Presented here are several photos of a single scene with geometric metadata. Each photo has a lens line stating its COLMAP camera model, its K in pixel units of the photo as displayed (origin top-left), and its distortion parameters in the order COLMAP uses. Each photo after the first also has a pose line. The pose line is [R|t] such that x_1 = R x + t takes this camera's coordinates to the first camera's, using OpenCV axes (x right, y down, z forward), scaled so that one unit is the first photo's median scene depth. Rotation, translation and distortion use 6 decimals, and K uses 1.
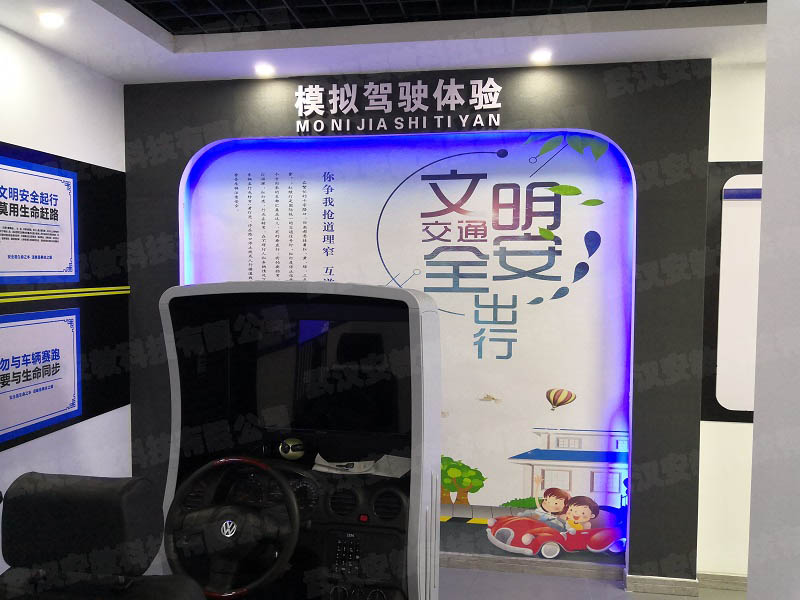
lens RADIAL K [[619.7, 0, 399.7], [0, 619.7, 301.7], [0, 0, 1]] dist [0.017940, -0.024068]
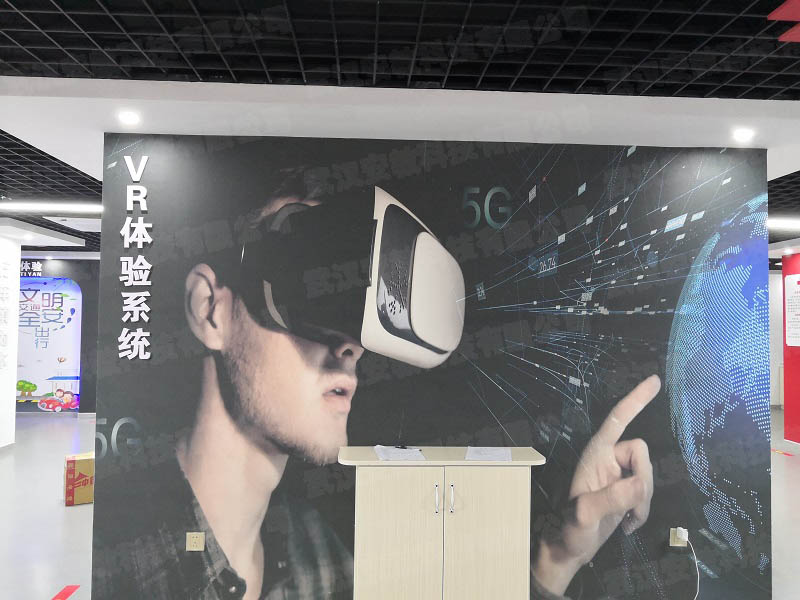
lens RADIAL K [[619.7, 0, 401.2], [0, 619.7, 297.9], [0, 0, 1]] dist [0.017940, -0.024068]
pose [[0.978058, 0.015936, 0.207722, 1.287234], [0.002501, 0.996100, -0.088195, 0.123016], [-0.208318, 0.086779, 0.974204, -2.489251]]
